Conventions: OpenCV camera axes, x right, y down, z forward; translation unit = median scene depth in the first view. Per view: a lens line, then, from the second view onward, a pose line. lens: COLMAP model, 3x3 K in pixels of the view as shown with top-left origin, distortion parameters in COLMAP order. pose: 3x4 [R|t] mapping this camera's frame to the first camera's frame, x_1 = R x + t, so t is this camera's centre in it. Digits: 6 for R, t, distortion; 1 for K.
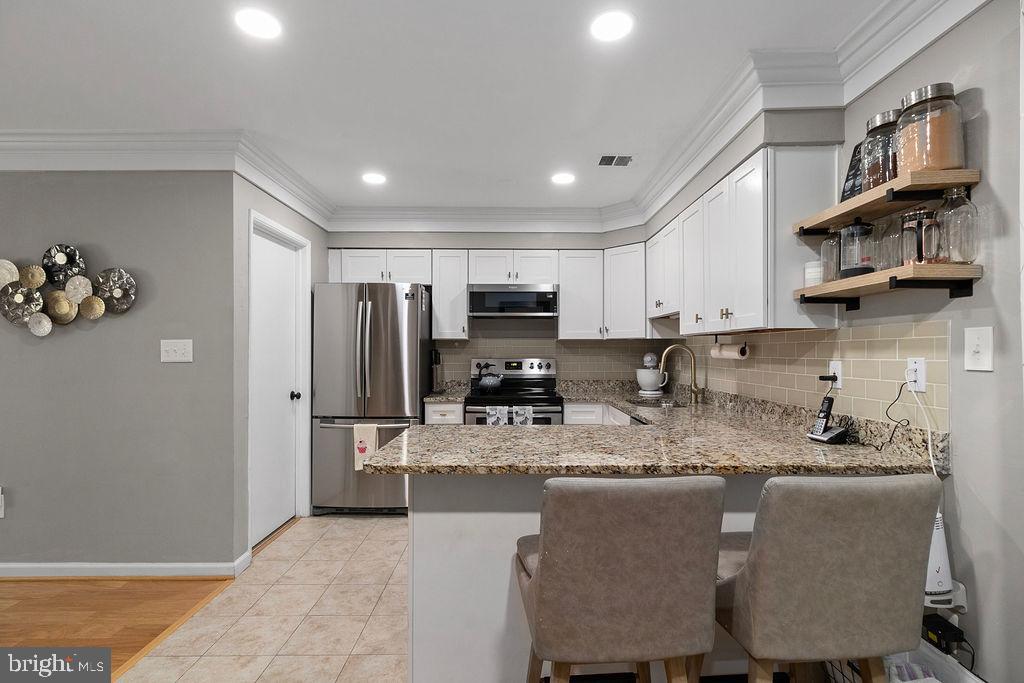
lens RADIAL K [[476.7, 0, 508.9], [0, 476.7, 352.7], [0, 0, 1]] dist [0.002331, -0.003622]
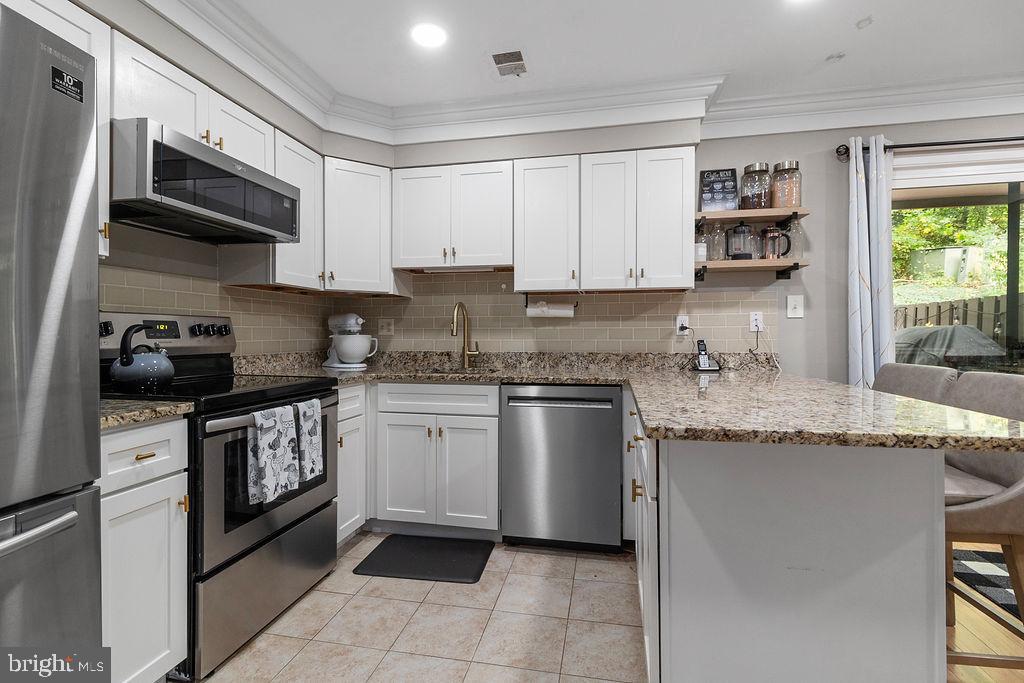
lens RADIAL K [[476.7, 0, 512.5], [0, 476.7, 335.0], [0, 0, 1]] dist [0.002331, -0.003622]
pose [[0.199733, 0.000119, 0.979850, -0.495256], [0.004047, 0.999991, -0.000947, 0.045128], [-0.979842, 0.004154, 0.199731, 0.747944]]
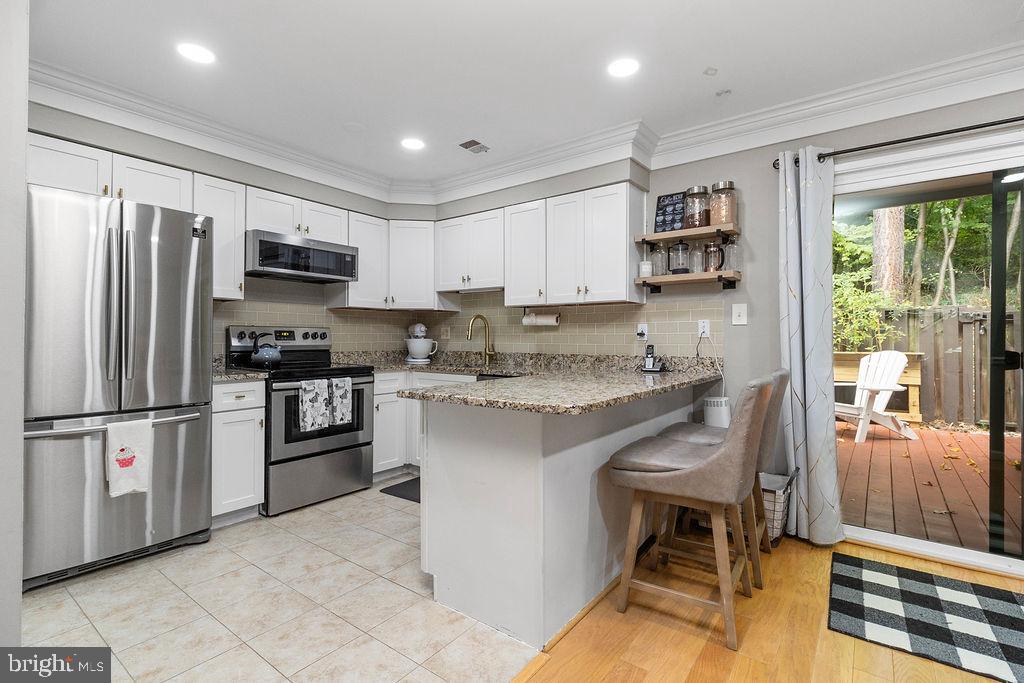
lens RADIAL K [[476.7, 0, 510.0], [0, 476.7, 336.0], [0, 0, 1]] dist [0.002331, -0.003622]
pose [[0.605136, 0.005895, 0.796100, -0.547804], [-0.001368, 0.999979, -0.006365, 0.043305], [-0.796121, 0.002763, 0.605131, 0.231003]]
